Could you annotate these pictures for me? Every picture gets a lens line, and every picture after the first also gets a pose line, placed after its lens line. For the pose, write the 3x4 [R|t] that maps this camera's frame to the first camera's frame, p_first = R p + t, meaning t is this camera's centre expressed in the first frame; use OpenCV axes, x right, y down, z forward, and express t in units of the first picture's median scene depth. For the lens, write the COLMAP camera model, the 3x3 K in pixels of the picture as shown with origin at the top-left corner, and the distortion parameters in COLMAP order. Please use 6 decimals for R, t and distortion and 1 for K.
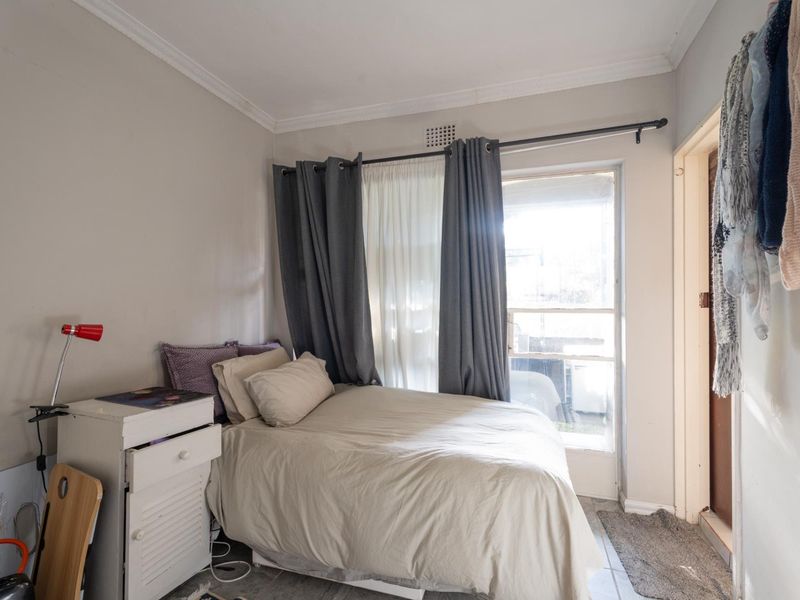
lens RADIAL K [[387.7, 0, 407.2], [0, 387.7, 300.7], [0, 0, 1]] dist [0.003459, 0.000323]
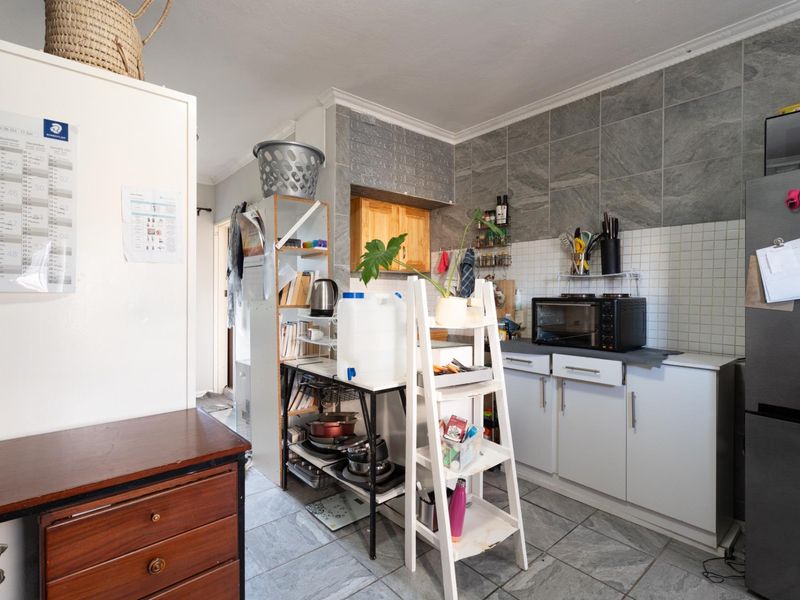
lens RADIAL K [[406.4, 0, 397.2], [0, 406.4, 299.1], [0, 0, 1]] dist [0.003163, 0.000778]
pose [[0.516775, -0.005115, 0.856106, -0.713183], [-0.012071, 0.999839, 0.013260, -0.011984], [-0.856036, -0.017187, 0.516630, -1.027088]]
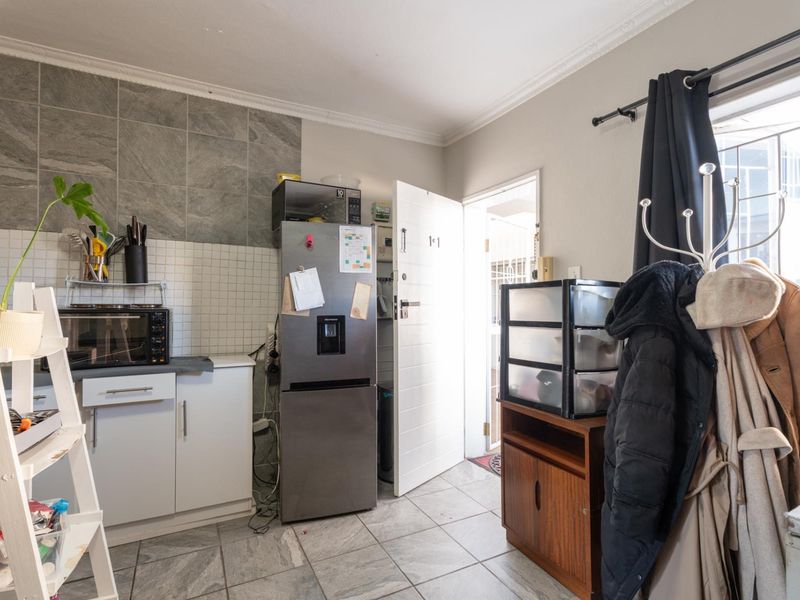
lens RADIAL K [[405.2, 0, 400.1], [0, 405.2, 303.3], [0, 0, 1]] dist [0.002378, -0.000004]
pose [[-0.715065, 0.005674, 0.699035, -0.653075], [-0.005389, 0.999893, -0.013628, -0.010096], [-0.699037, -0.013512, -0.714957, -0.656553]]
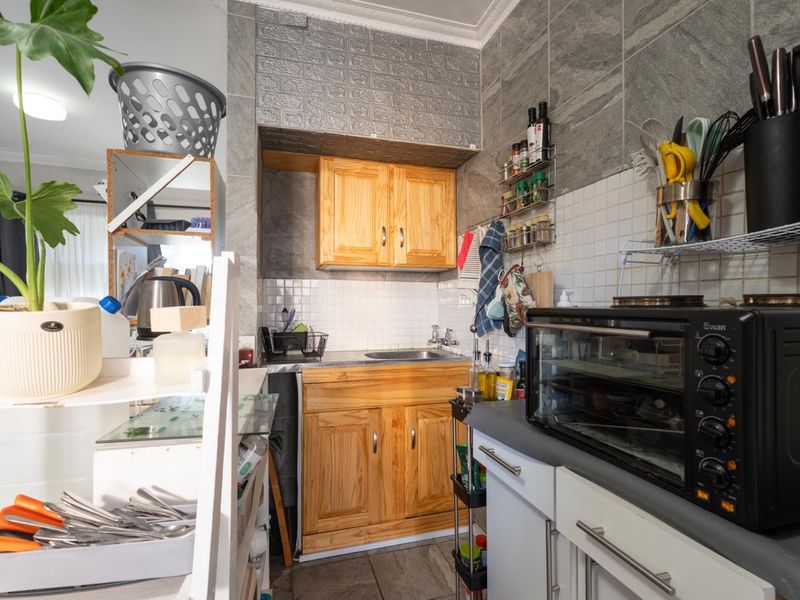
lens RADIAL K [[405.2, 0, 400.1], [0, 405.2, 303.3], [0, 0, 1]] dist [0.002378, -0.000004]
pose [[0.819370, 0.006501, 0.573228, 0.140500], [-0.009171, 0.999956, 0.001769, -0.012011], [-0.573191, -0.006707, 0.819394, -1.048868]]
